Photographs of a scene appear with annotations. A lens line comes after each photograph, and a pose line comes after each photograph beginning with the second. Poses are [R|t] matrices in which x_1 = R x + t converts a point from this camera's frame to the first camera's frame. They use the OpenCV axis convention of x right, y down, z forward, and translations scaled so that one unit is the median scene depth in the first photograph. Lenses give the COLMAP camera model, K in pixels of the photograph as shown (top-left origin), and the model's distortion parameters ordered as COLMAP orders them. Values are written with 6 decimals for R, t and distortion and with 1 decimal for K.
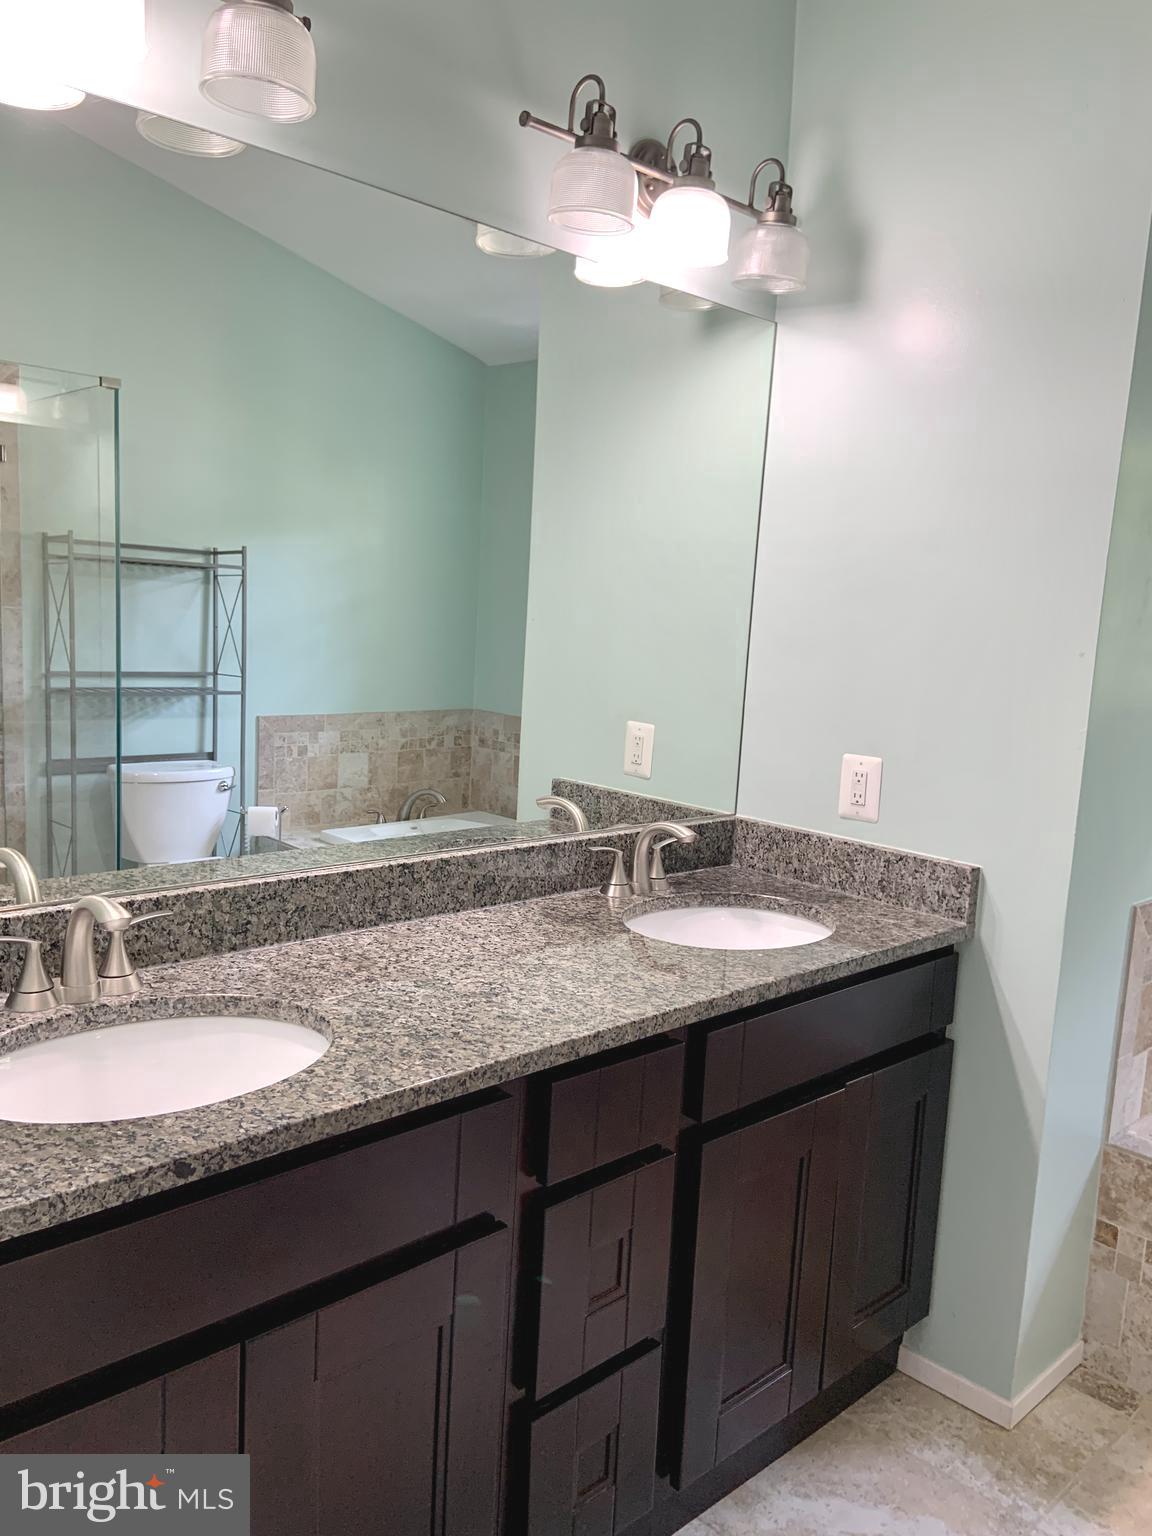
lens RADIAL K [[1202.1, 0, 574.3], [0, 1202.1, 770.2], [0, 0, 1]] dist [0.134904, -0.184877]
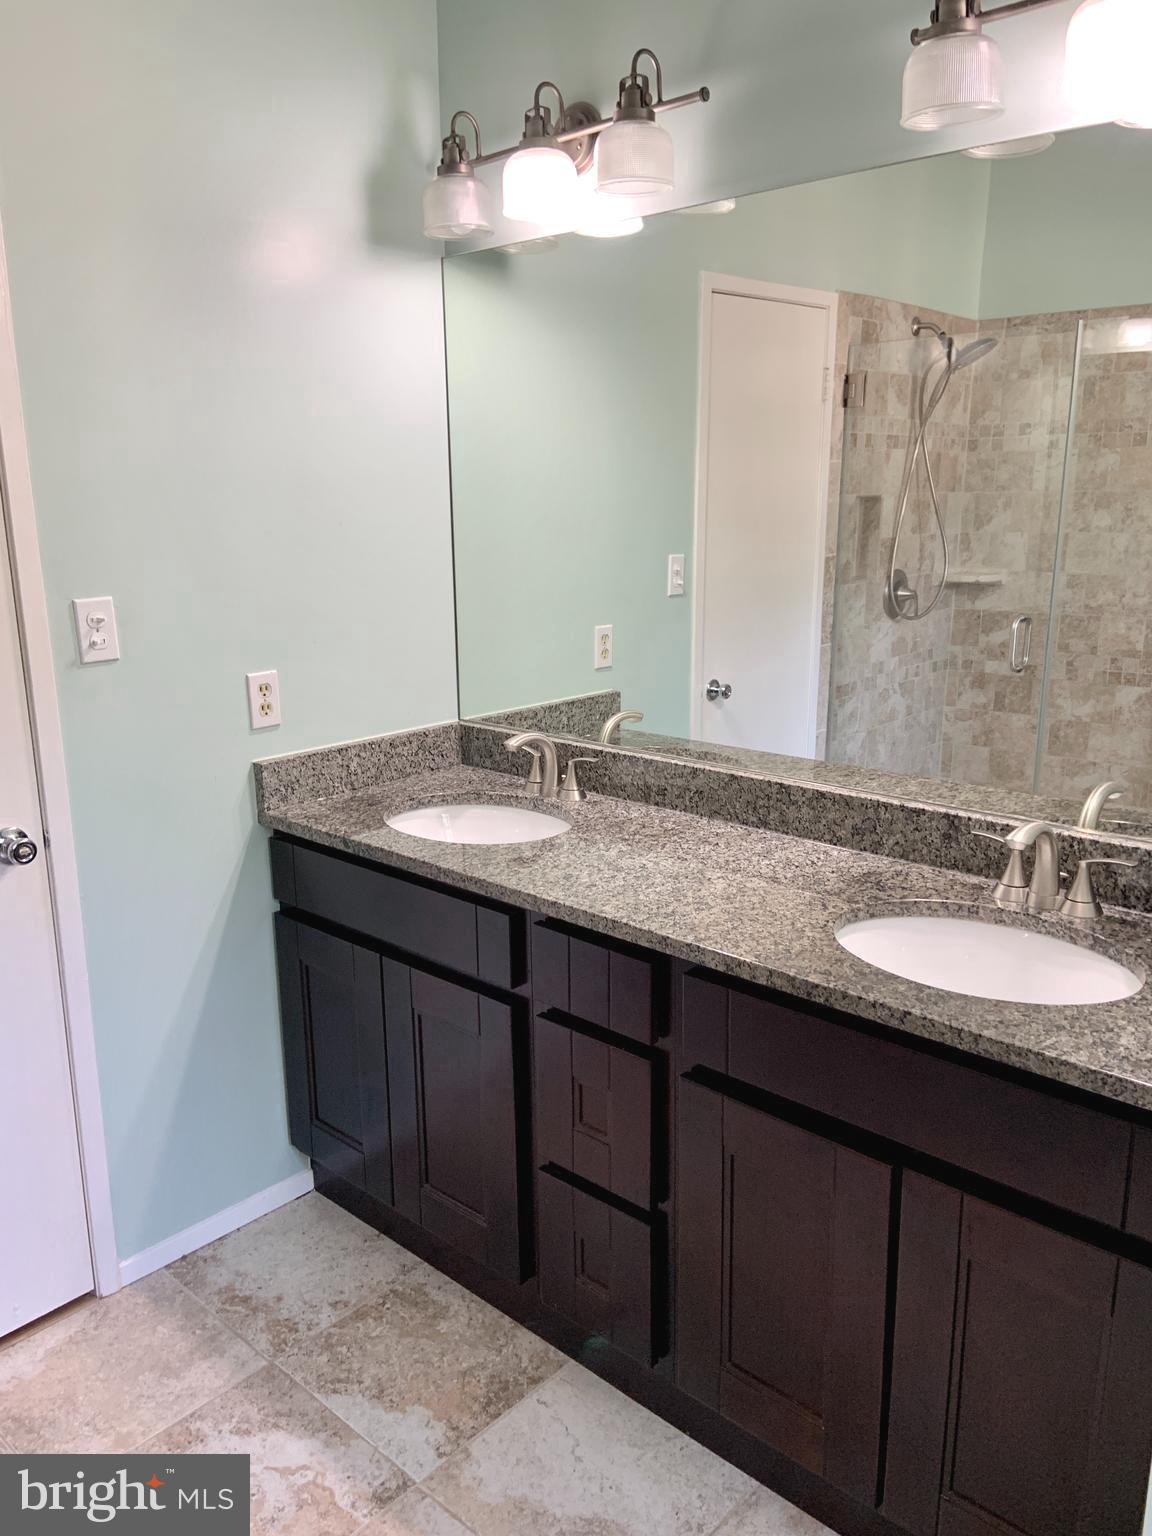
lens RADIAL K [[1202.1, 0, 574.3], [0, 1202.1, 770.2], [0, 0, 1]] dist [0.134904, -0.184877]
pose [[0.045152, 0.174169, -0.983680, 0.993451], [-0.120059, 0.978493, 0.167740, -0.105044], [0.991740, 0.110526, 0.065091, 0.745734]]
